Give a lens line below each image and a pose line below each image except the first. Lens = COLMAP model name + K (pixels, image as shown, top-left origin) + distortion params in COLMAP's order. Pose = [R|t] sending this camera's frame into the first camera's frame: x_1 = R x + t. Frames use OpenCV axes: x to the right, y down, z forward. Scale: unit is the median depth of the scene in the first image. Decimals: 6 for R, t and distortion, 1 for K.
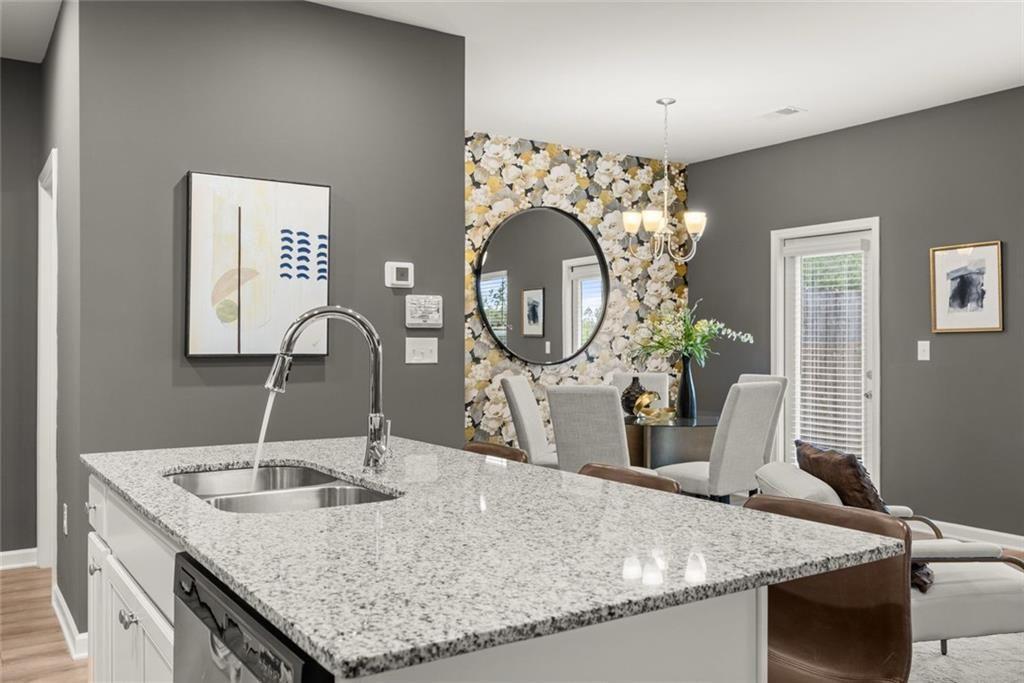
lens RADIAL K [[847.4, 0, 512.0], [0, 847.4, 341.5], [0, 0, 1]] dist [-0.004617, -0.007674]
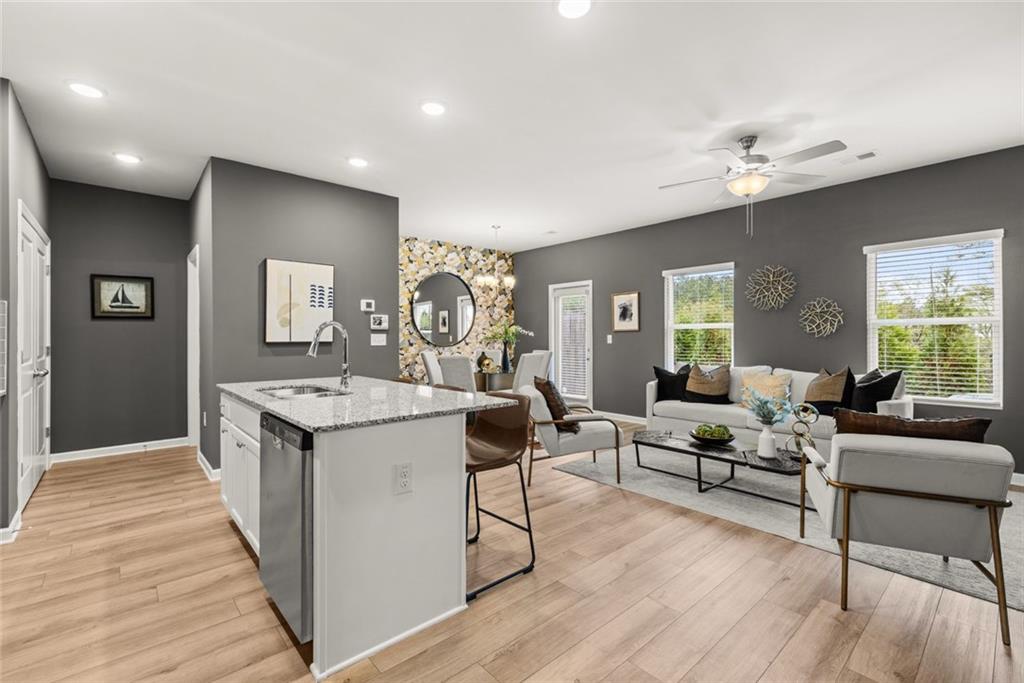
lens RADIAL K [[443.5, 0, 512.0], [0, 443.5, 341.5], [0, 0, 1]] dist [-0.000244, -0.000056]
pose [[0.990225, -0.004553, 0.139408, 0.058717], [0.002782, 0.999913, 0.012892, 0.000917], [-0.139454, -0.012378, 0.990151, -0.149349]]
